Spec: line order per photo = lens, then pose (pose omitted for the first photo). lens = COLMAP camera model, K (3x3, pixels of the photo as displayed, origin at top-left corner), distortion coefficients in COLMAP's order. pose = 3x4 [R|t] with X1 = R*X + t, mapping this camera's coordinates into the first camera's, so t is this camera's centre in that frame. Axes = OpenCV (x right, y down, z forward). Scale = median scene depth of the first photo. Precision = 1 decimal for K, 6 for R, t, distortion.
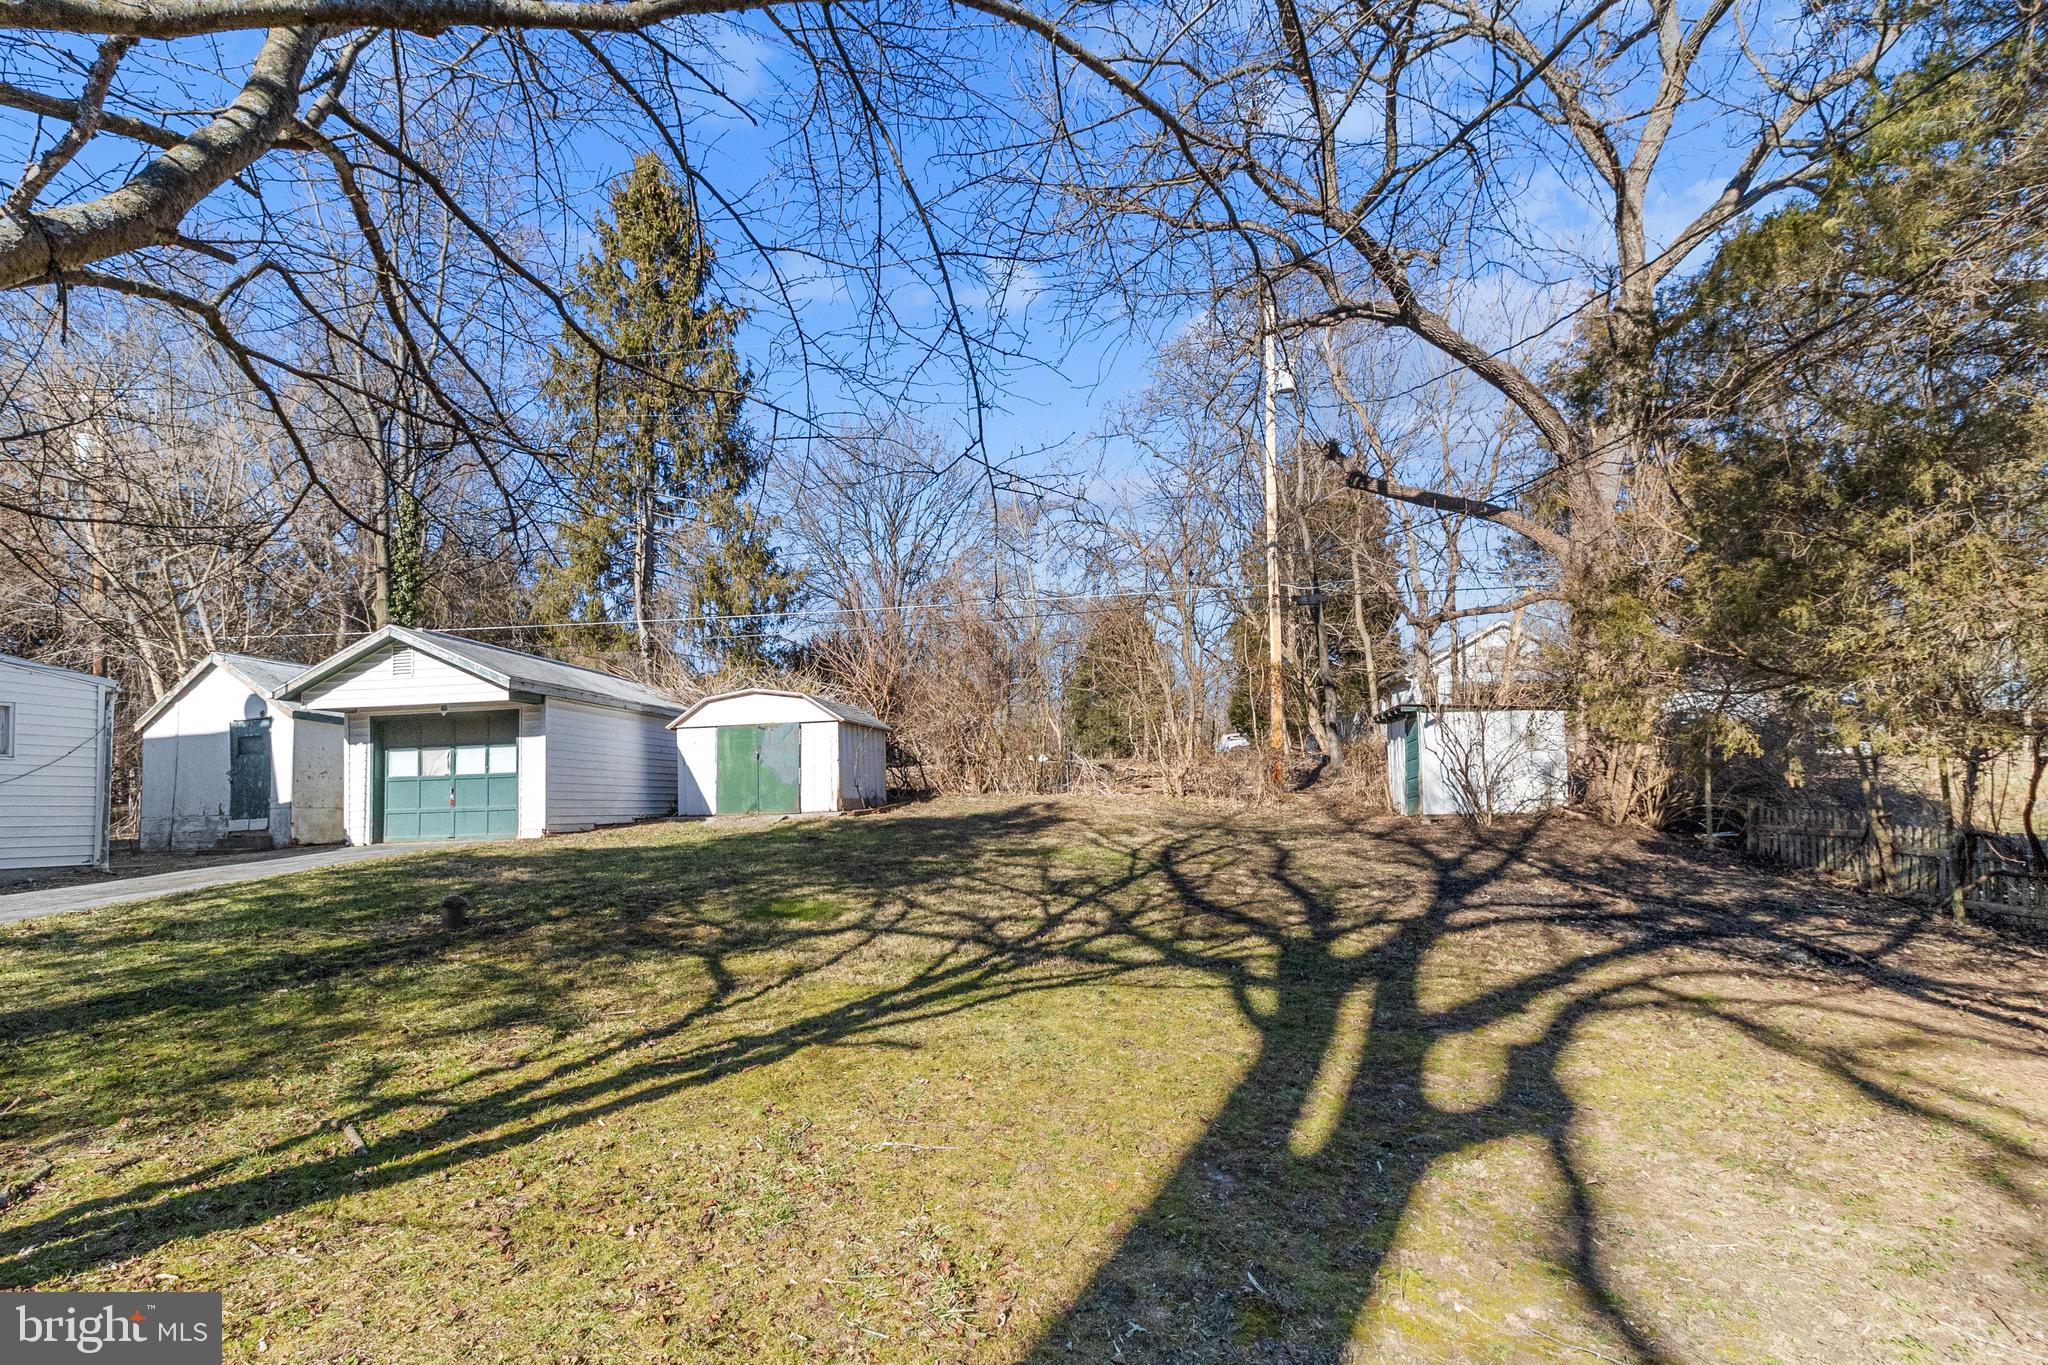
lens RADIAL K [[992.9, 0, 1018.1], [0, 992.9, 756.9], [0, 0, 1]] dist [0.010514, 0.000096]
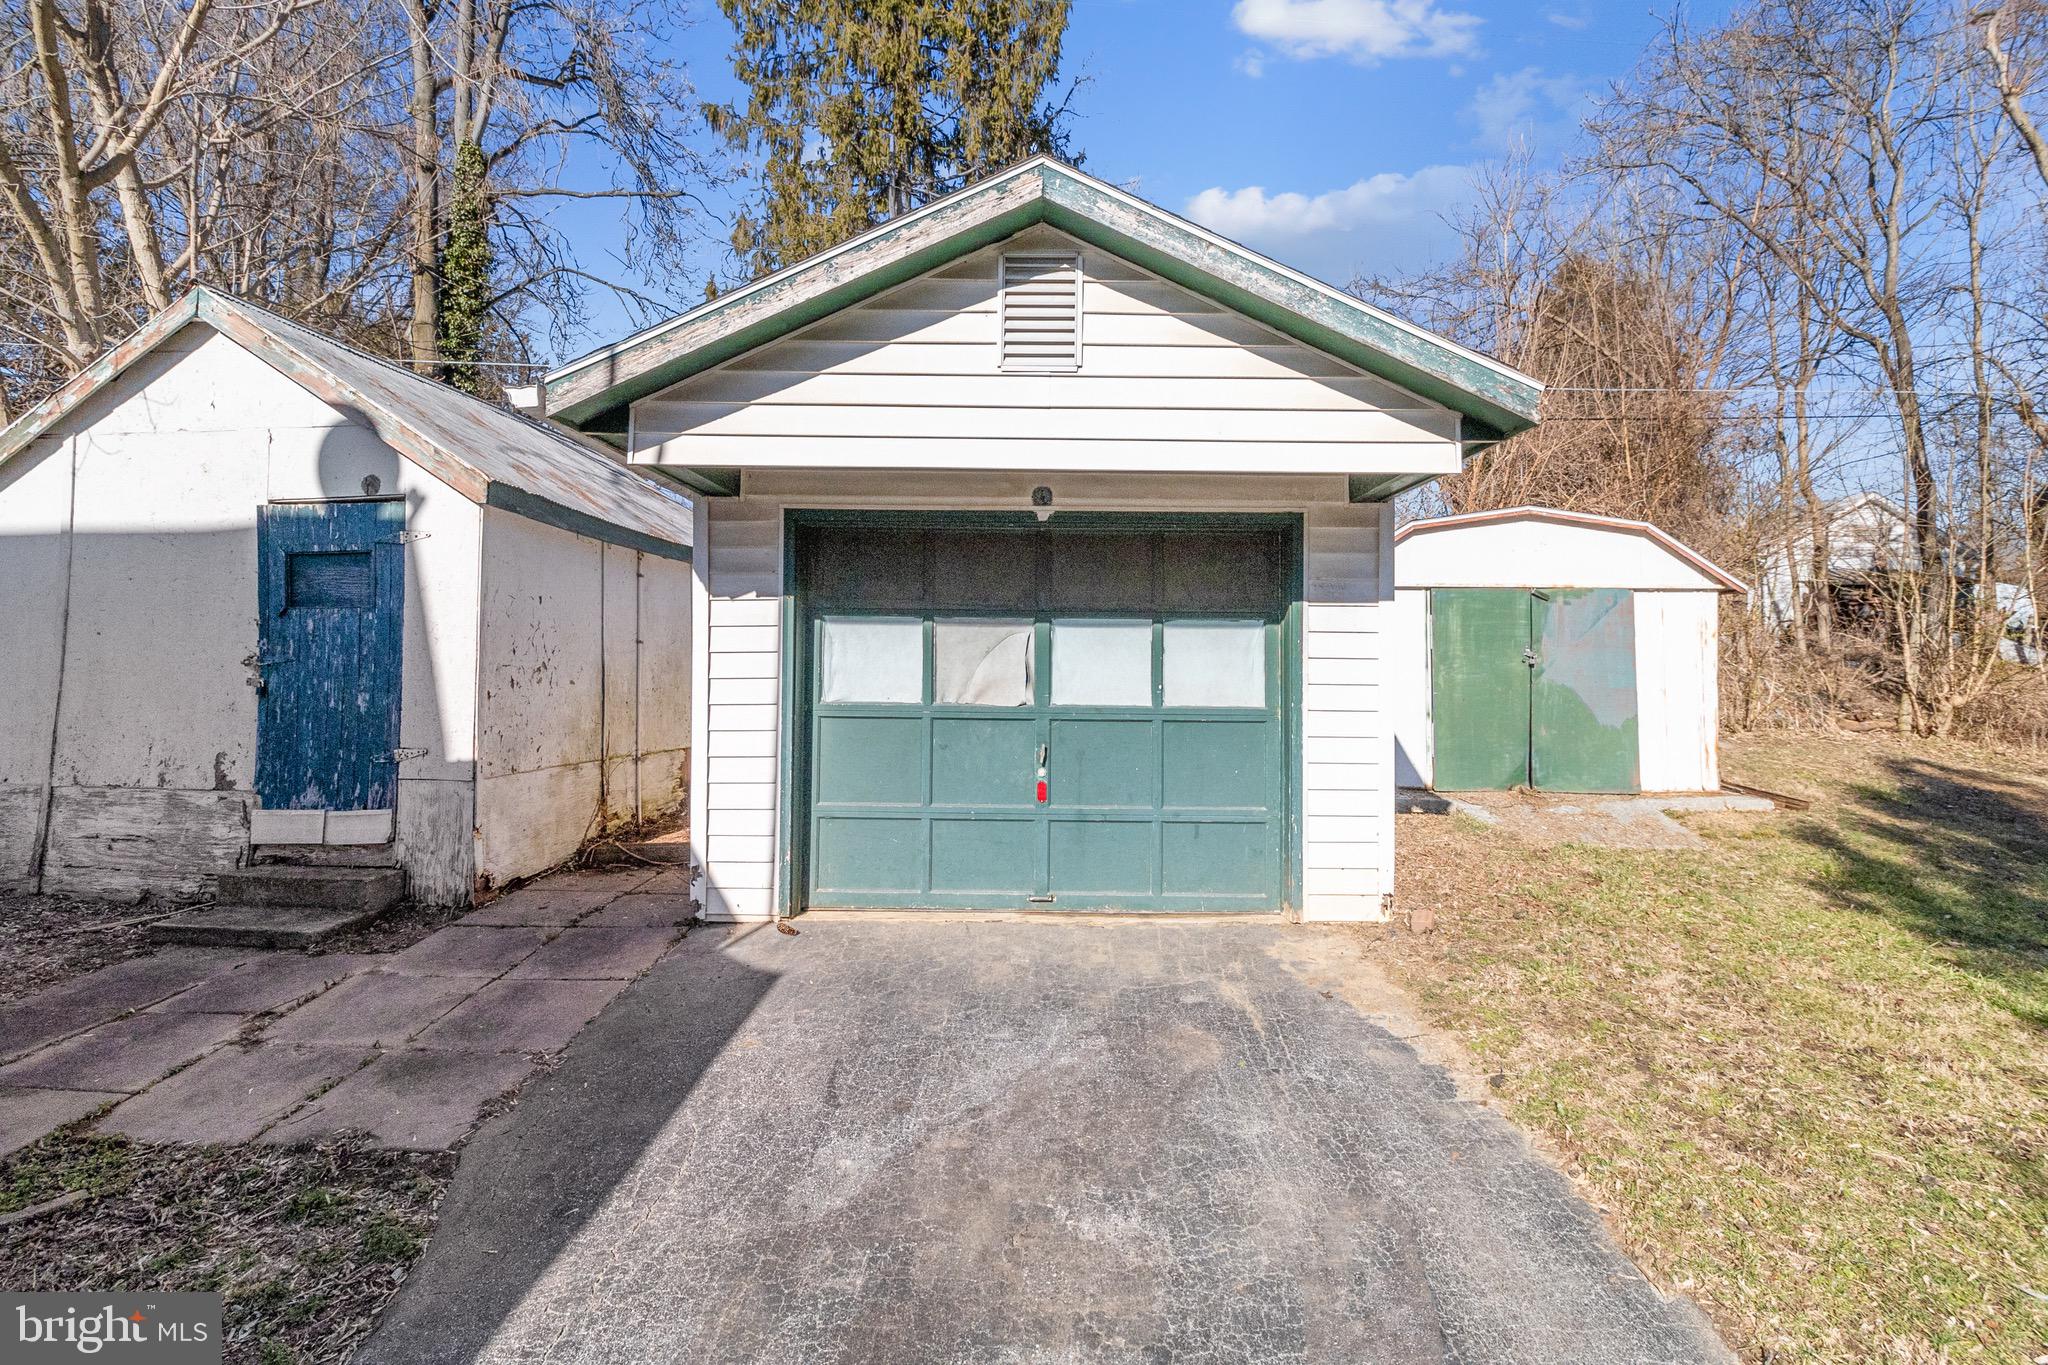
lens RADIAL K [[947.8, 0, 1028.5], [0, 947.8, 649.2], [0, 0, 1]] dist [0.002450, 0.000447]
pose [[0.988998, 0.045629, 0.140716, -0.587765], [-0.049822, 0.998409, 0.026418, -0.007716], [-0.139287, -0.033138, 0.989698, 0.665404]]
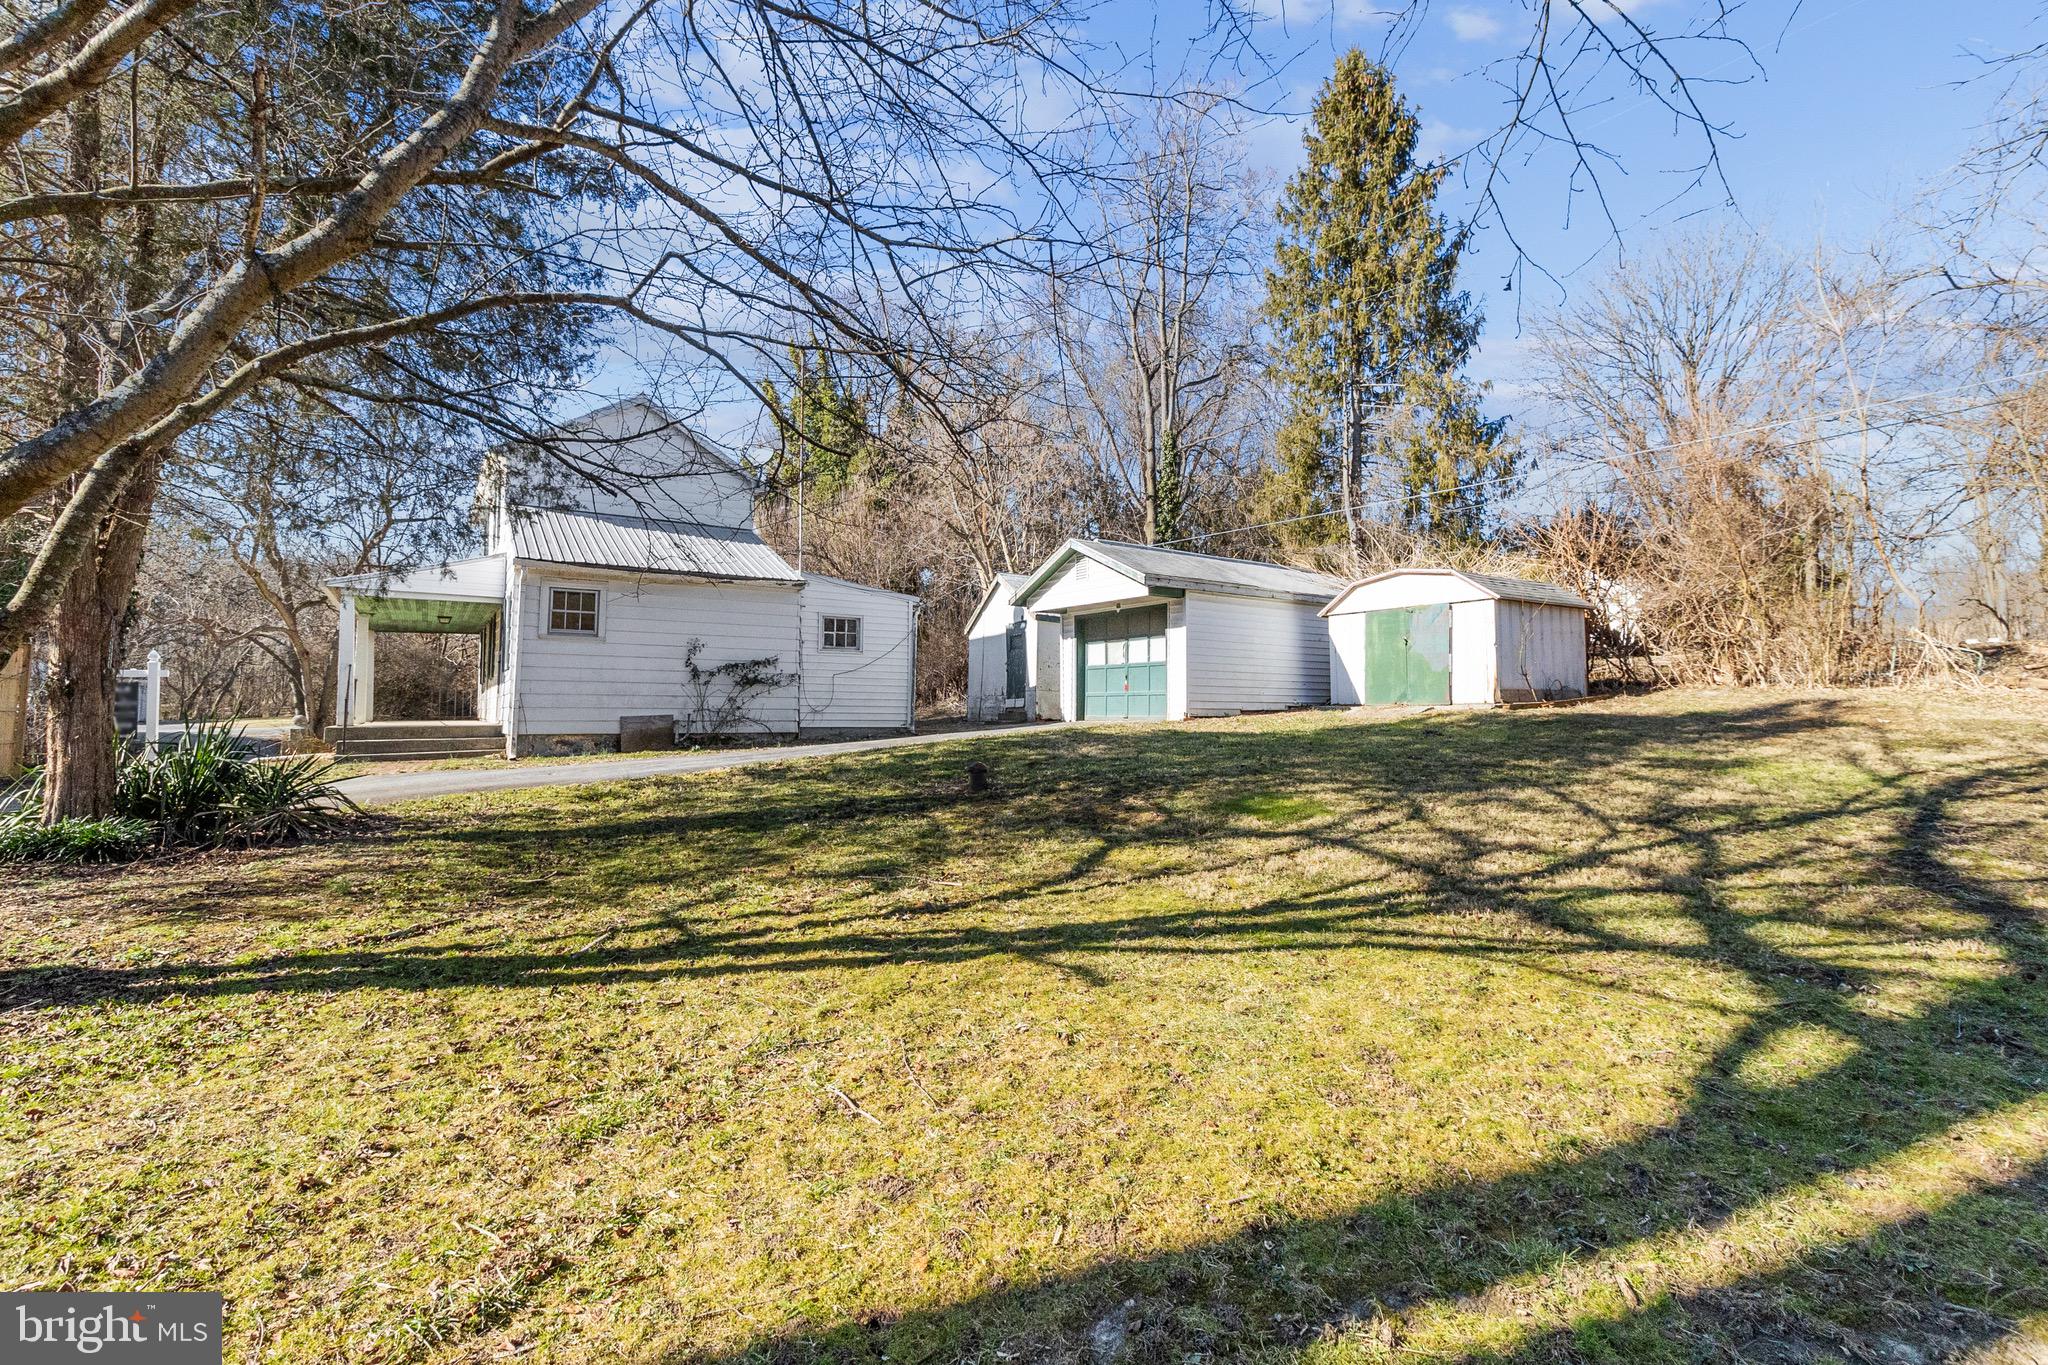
lens RADIAL K [[947.8, 0, 1028.5], [0, 947.8, 649.2], [0, 0, 1]] dist [0.002450, 0.000447]
pose [[0.693942, -0.017919, -0.719808, 0.137870], [0.014426, 0.999836, -0.010982, 0.011667], [0.719886, -0.002764, 0.694086, 0.148826]]
